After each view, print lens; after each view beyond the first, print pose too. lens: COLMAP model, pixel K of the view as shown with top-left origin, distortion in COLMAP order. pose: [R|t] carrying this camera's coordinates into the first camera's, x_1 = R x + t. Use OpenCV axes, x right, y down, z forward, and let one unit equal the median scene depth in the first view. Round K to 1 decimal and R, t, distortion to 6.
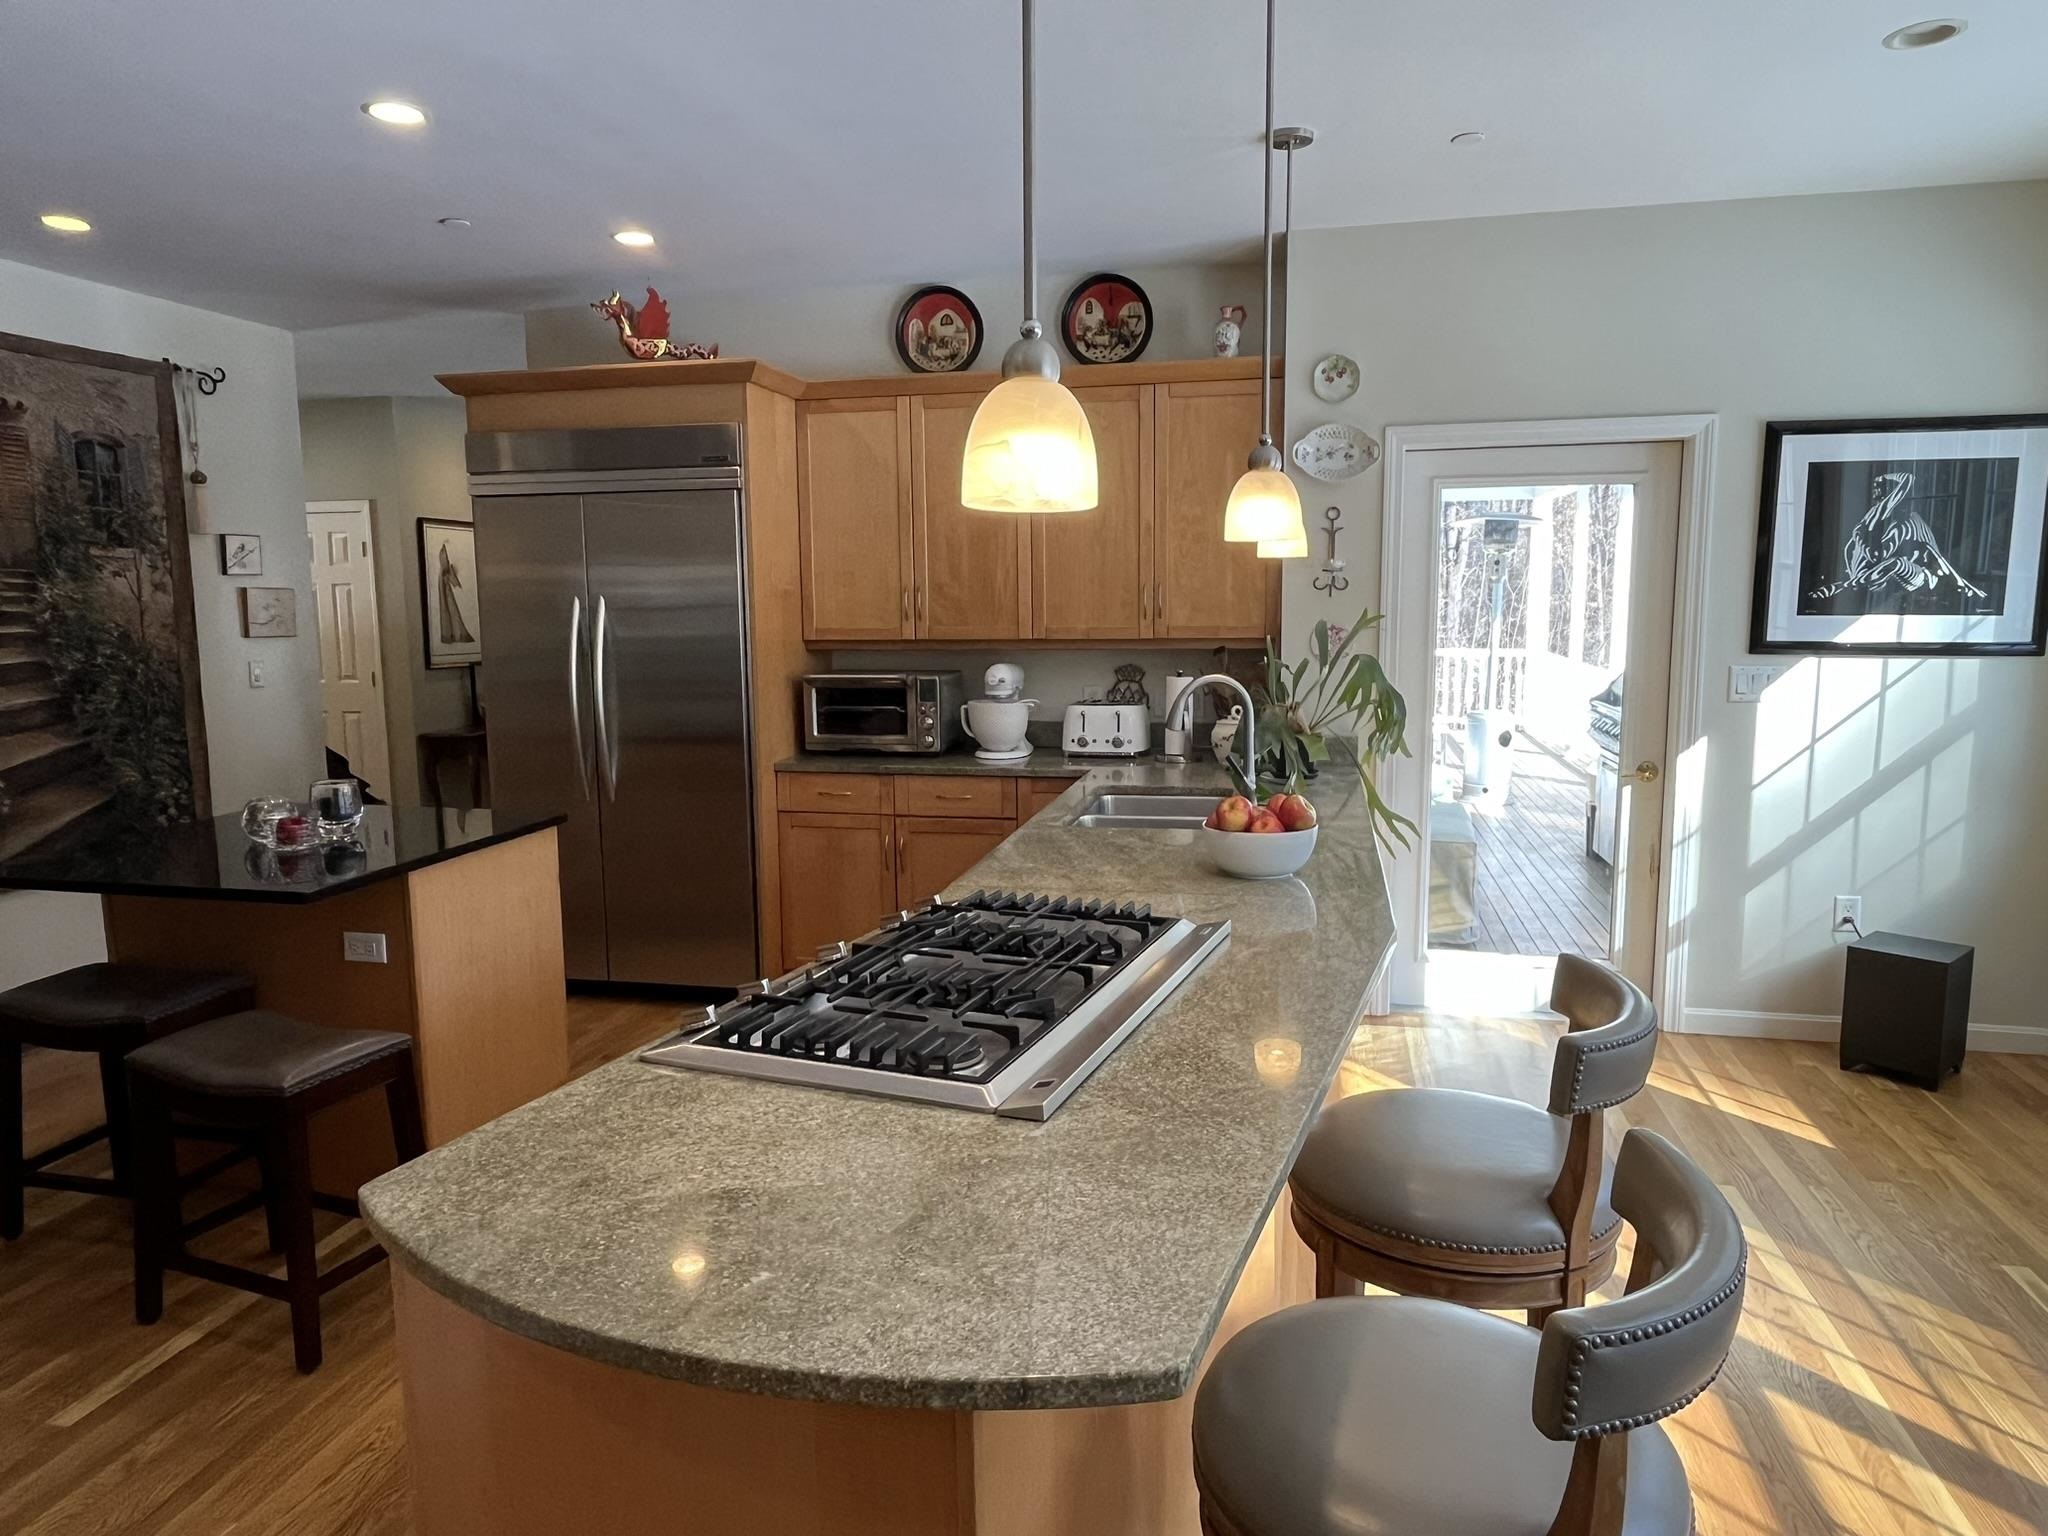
lens RADIAL K [[1297.0, 0, 1018.6], [0, 1297.0, 767.1], [0, 0, 1]] dist [-0.004268, 0.000139]
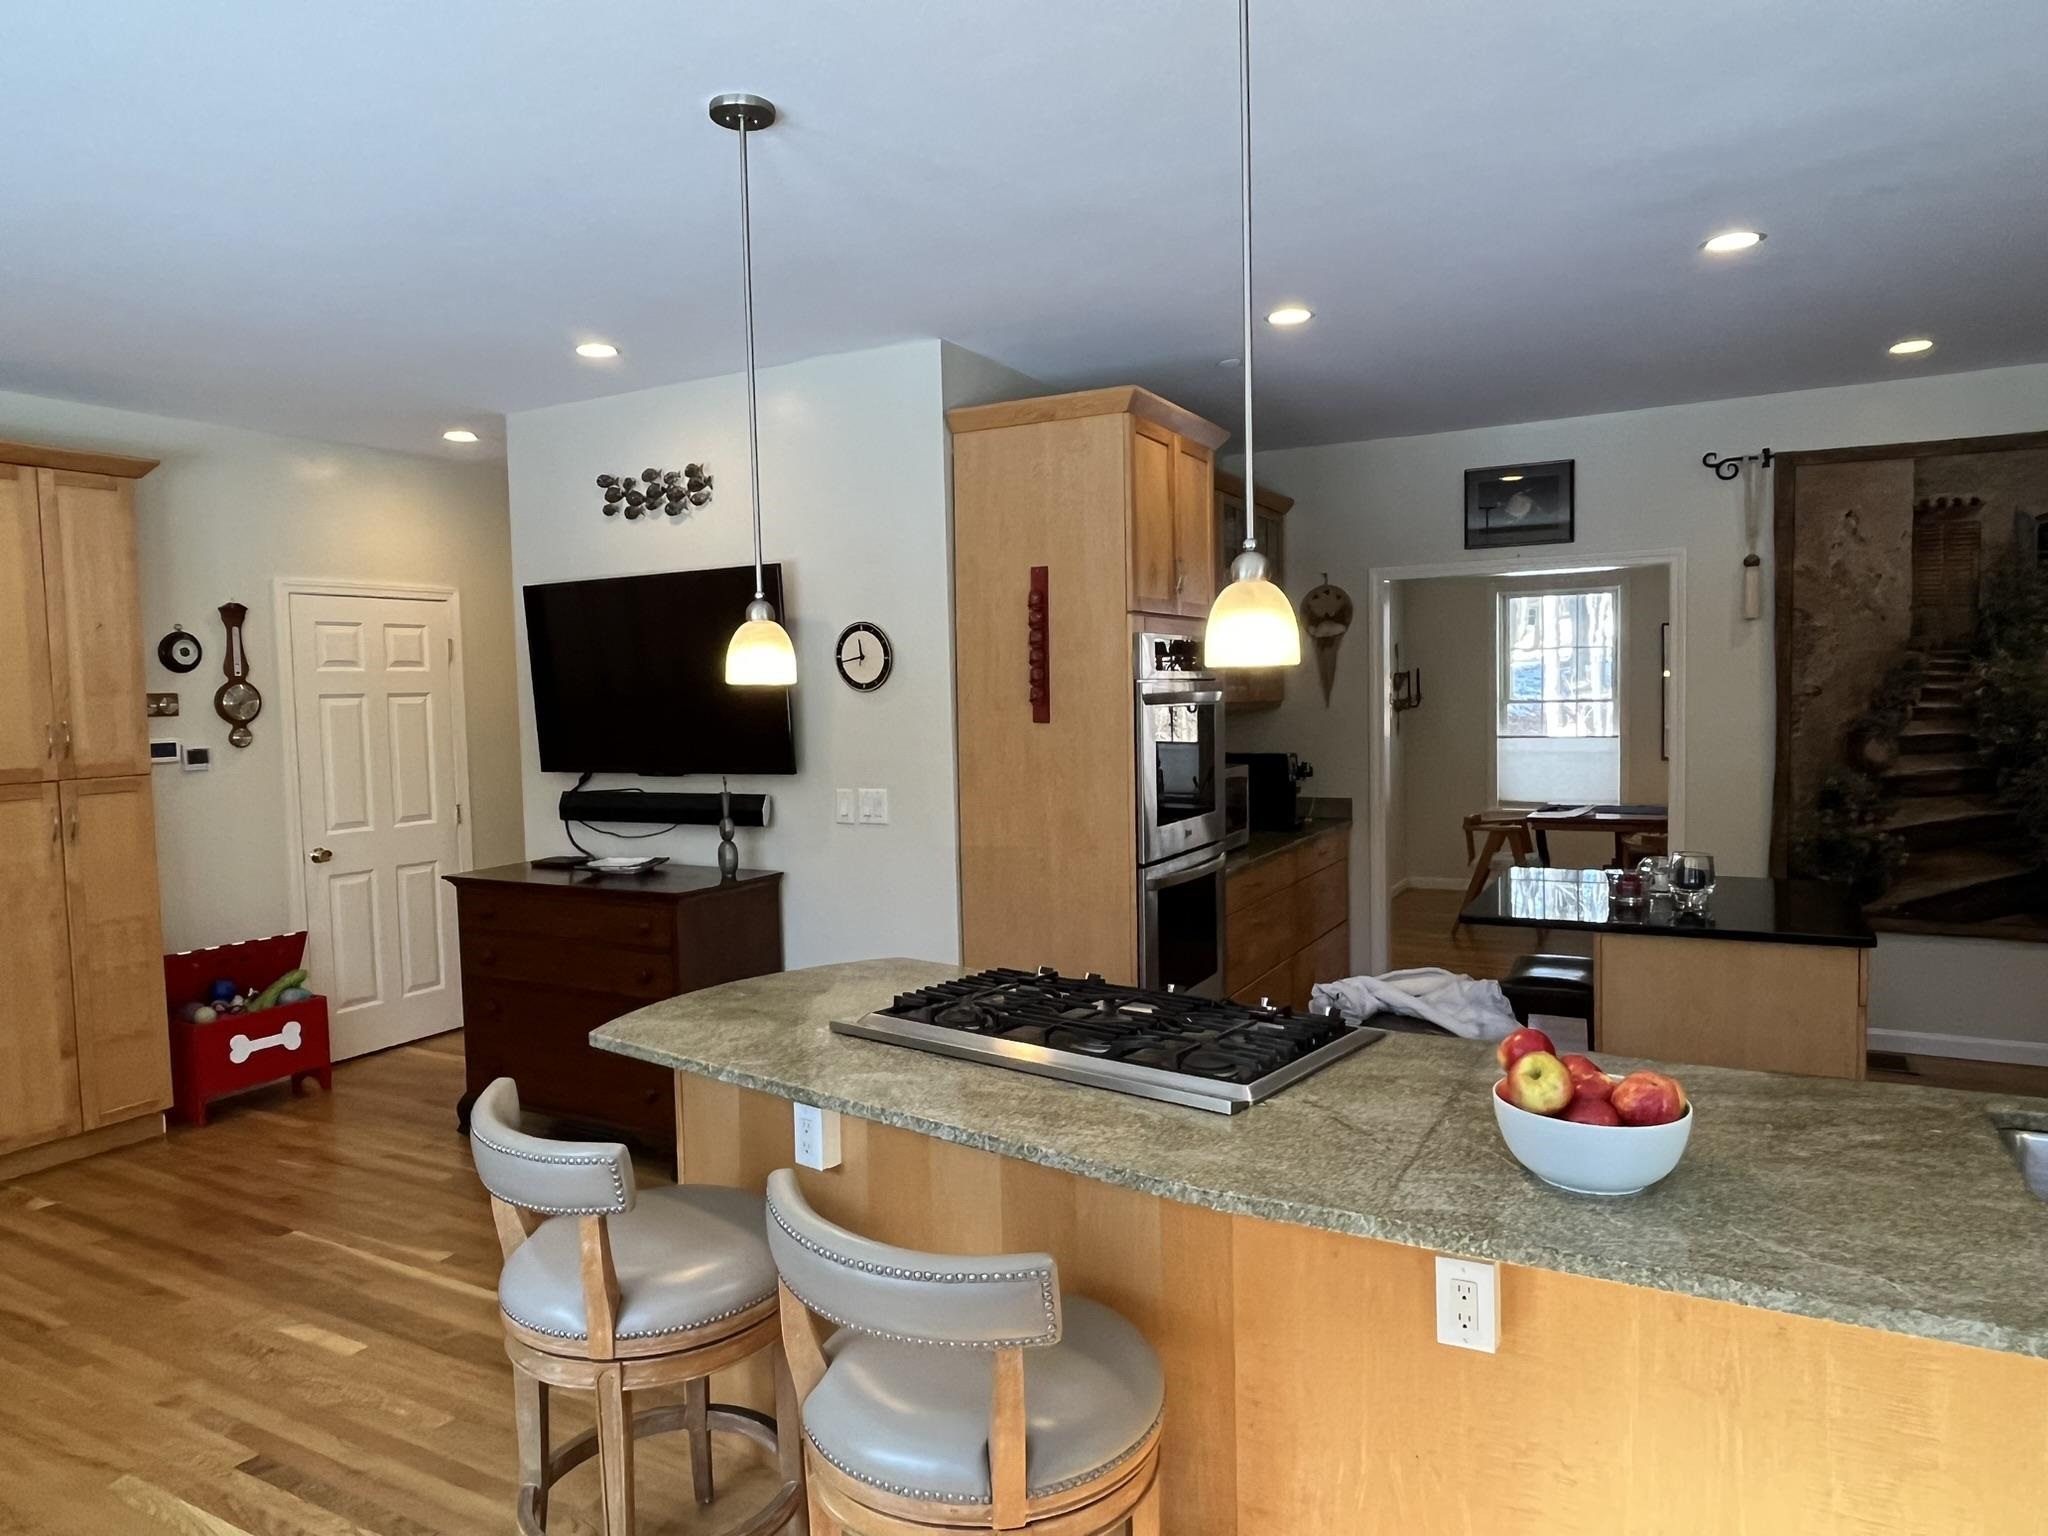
lens RADIAL K [[1297.0, 0, 1021.7], [0, 1297.0, 768.7], [0, 0, 1]] dist [-0.004268, 0.000139]
pose [[-0.274515, 0.075467, -0.958617, 0.503150], [-0.100623, 0.989188, 0.106688, -0.089092], [0.956304, 0.125746, -0.263953, 0.530795]]
